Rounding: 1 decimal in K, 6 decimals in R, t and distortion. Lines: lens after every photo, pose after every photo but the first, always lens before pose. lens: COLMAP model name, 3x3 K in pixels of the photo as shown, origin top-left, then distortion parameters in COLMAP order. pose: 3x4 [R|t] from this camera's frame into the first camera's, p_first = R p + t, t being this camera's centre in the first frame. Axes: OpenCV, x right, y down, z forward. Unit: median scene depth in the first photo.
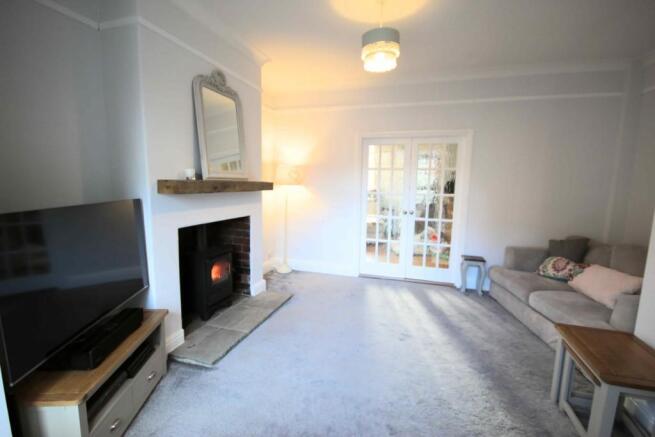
lens RADIAL K [[306.2, 0, 327.5], [0, 306.2, 218.5], [0, 0, 1]] dist [-0.001888, -0.000803]
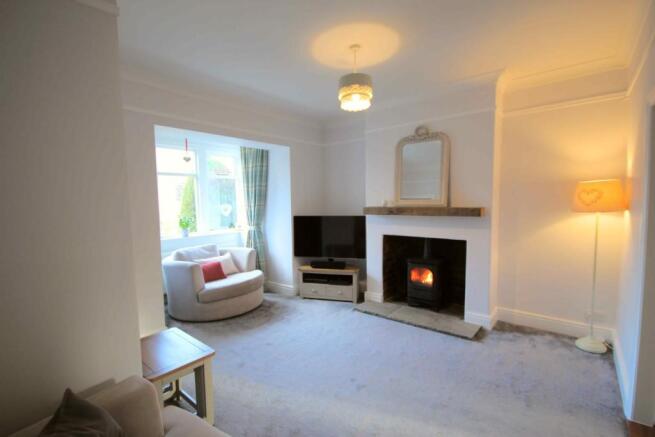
lens RADIAL K [[306.2, 0, 327.5], [0, 306.2, 218.5], [0, 0, 1]] dist [-0.001888, -0.000803]
pose [[-0.371010, 0.052723, -0.927131, 1.012160], [-0.099951, 0.990320, 0.096313, -0.159500], [0.923234, 0.128400, -0.362149, 1.099733]]
